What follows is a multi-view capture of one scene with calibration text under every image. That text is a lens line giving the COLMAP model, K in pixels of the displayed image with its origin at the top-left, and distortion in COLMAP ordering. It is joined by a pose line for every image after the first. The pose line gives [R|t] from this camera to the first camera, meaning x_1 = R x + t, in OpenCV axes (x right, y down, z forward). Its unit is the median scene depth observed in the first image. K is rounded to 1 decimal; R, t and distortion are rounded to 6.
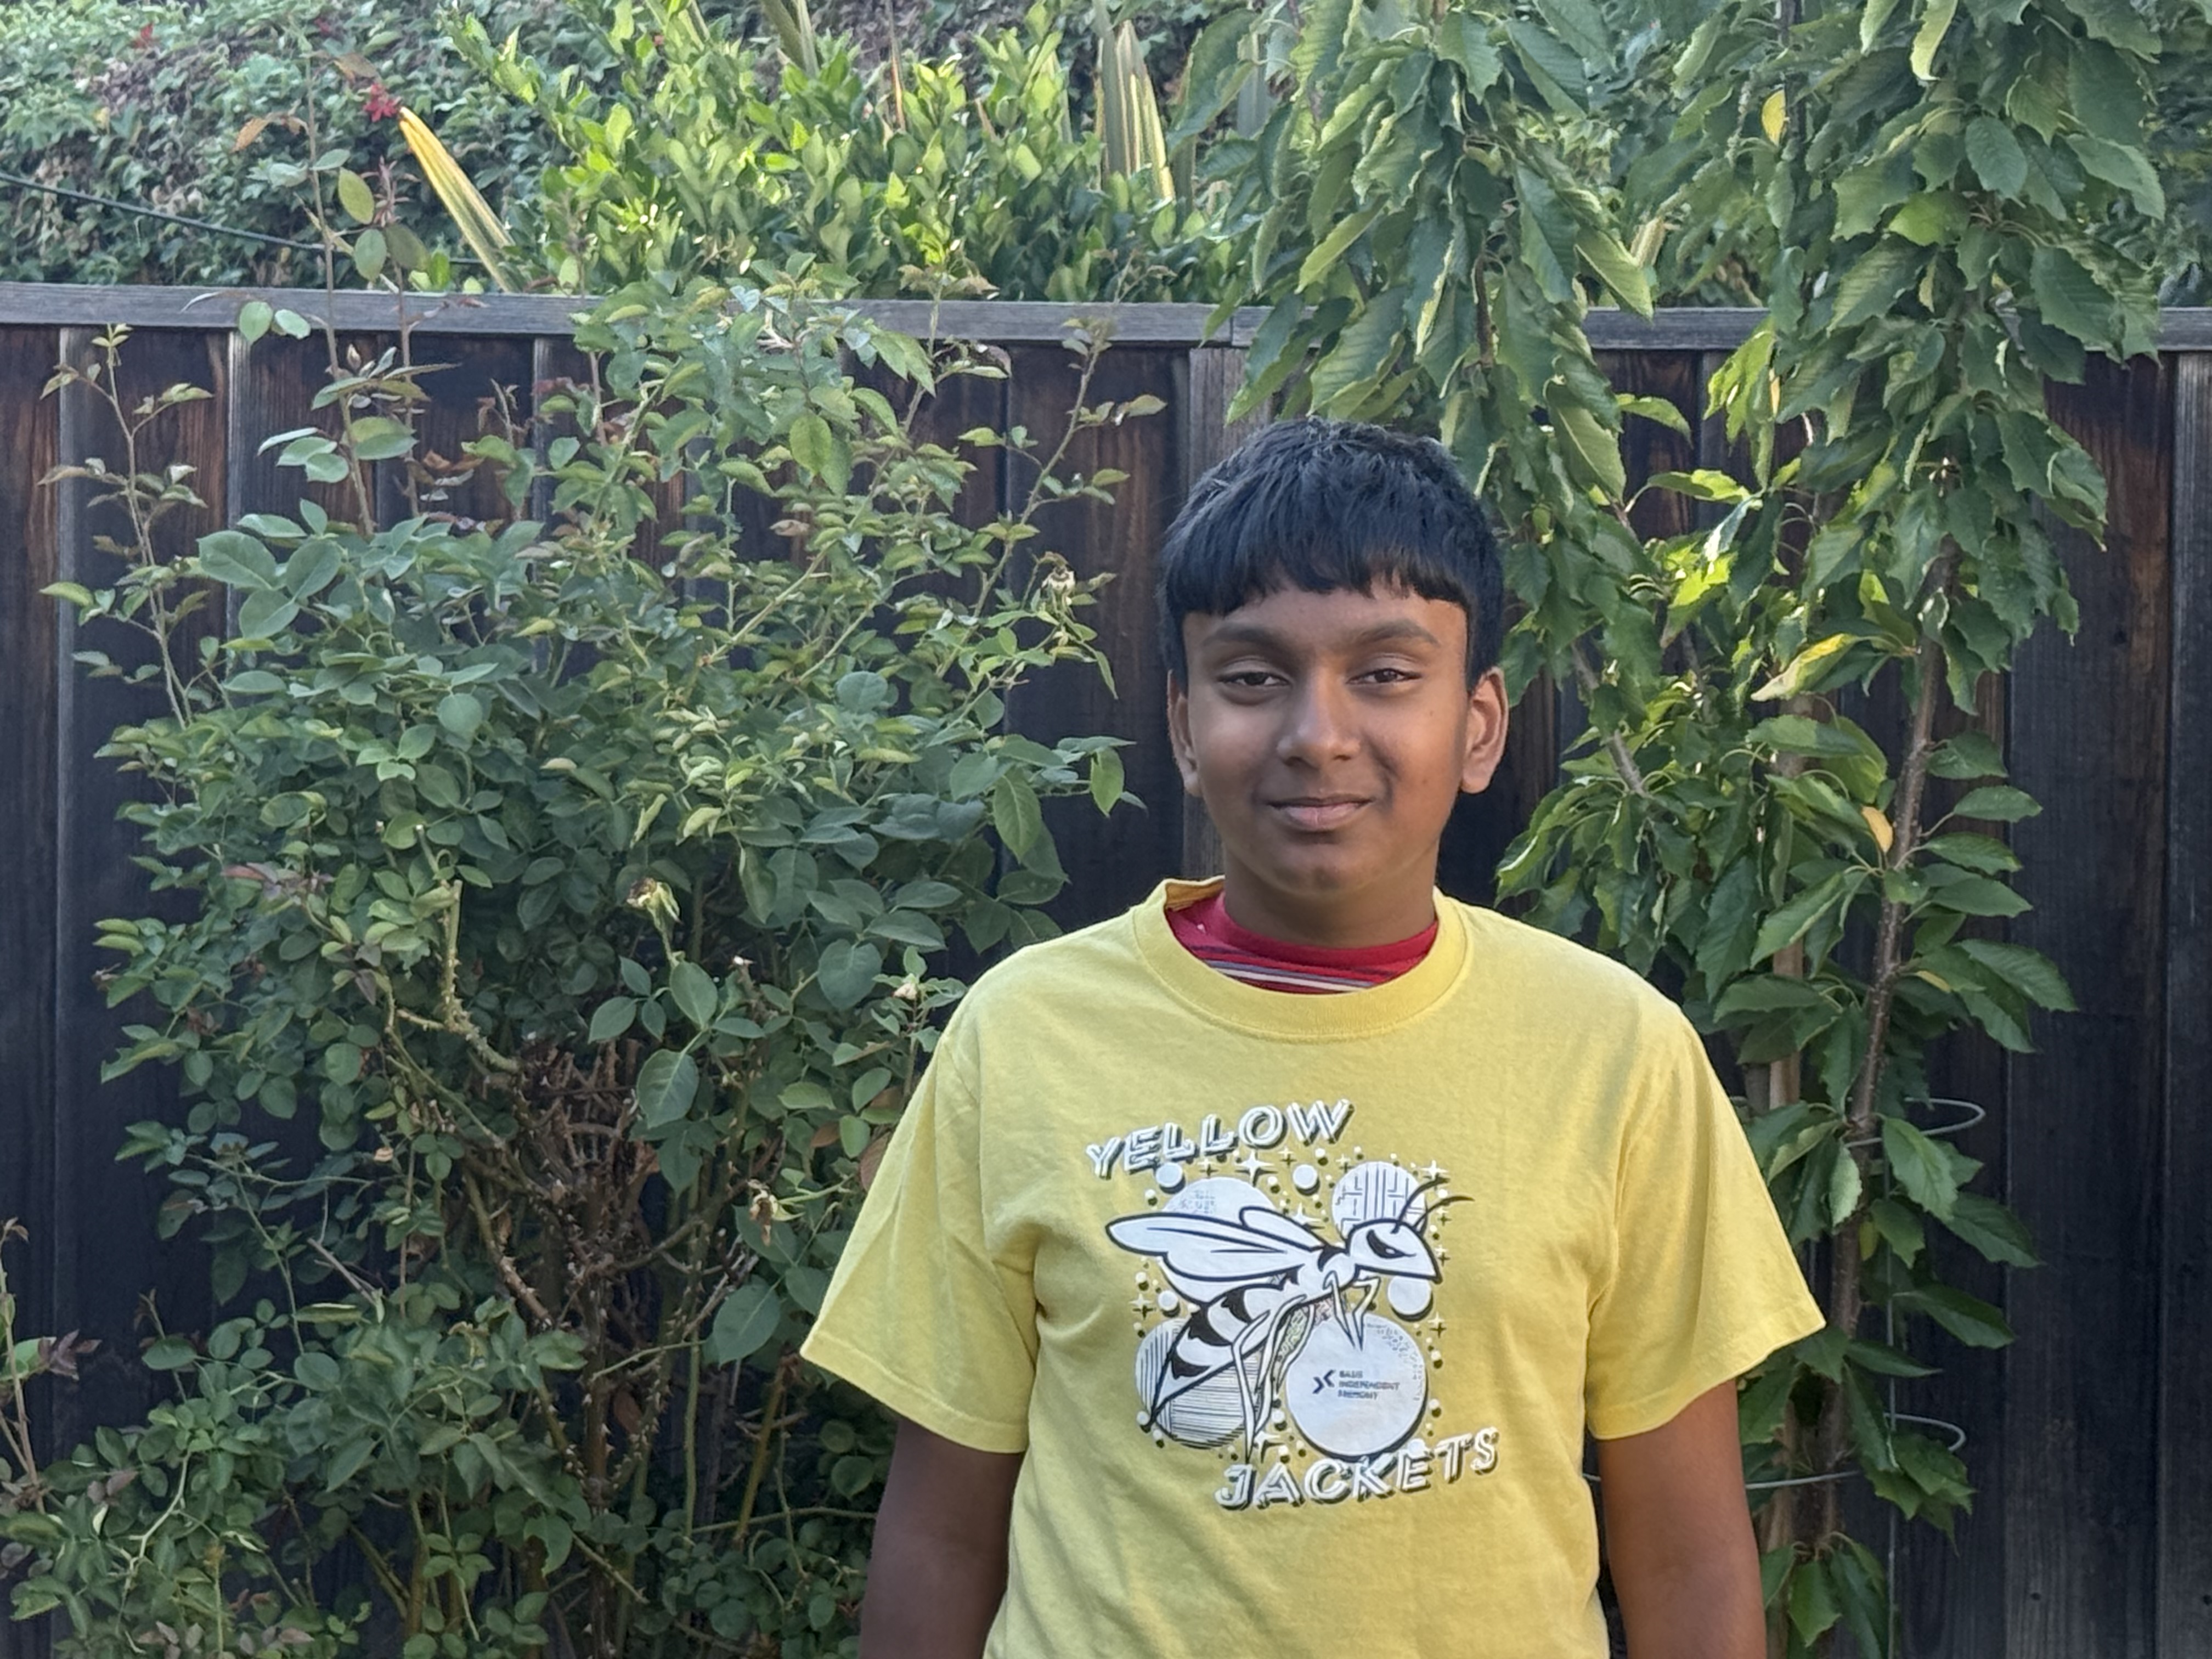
lens RADIAL K [[5701.2, 0, 1123.4], [0, 5701.2, 838.1], [0, 0, 1]] dist [0.124016, 0.000000]
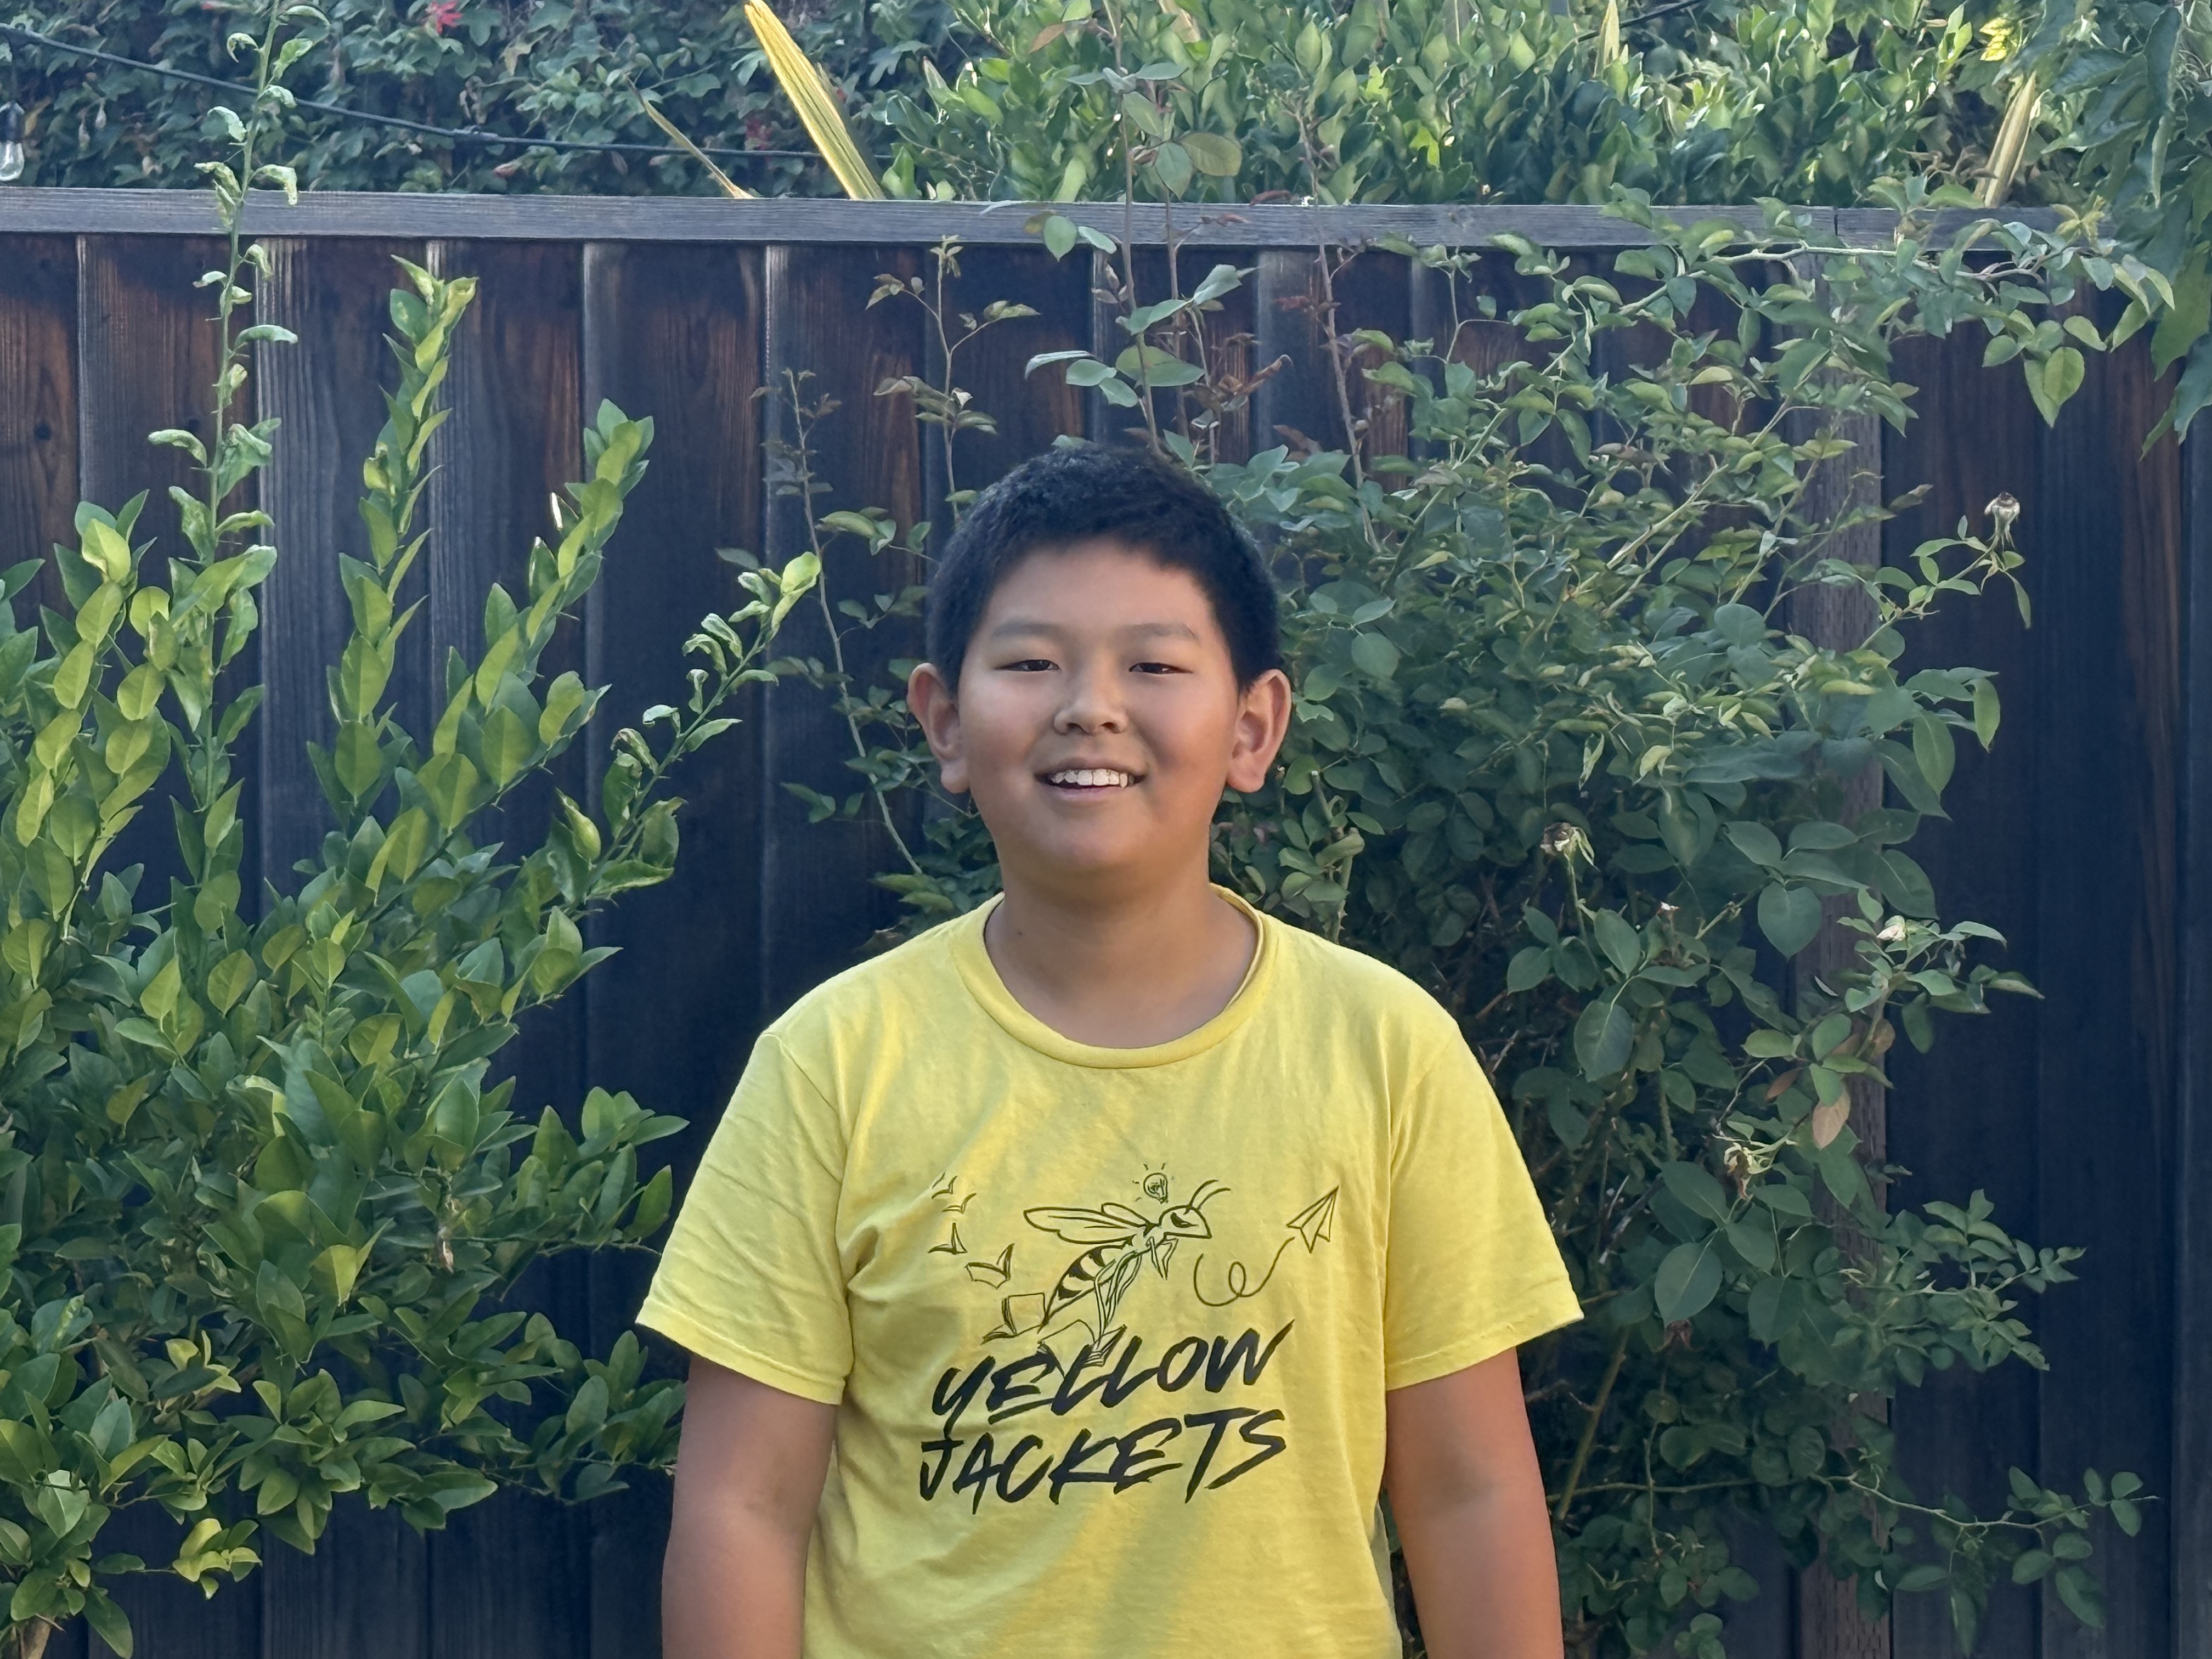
lens RADIAL K [[6735.0, 0, 1167.1], [0, 6735.0, 778.3], [0, 0, 1]] dist [0.123873, 0.000000]
pose [[0.994693, -0.015558, 0.101707, -0.257098], [0.015639, 0.999878, -0.000006, -0.001386], [-0.101694, 0.001596, 0.994814, -0.117218]]
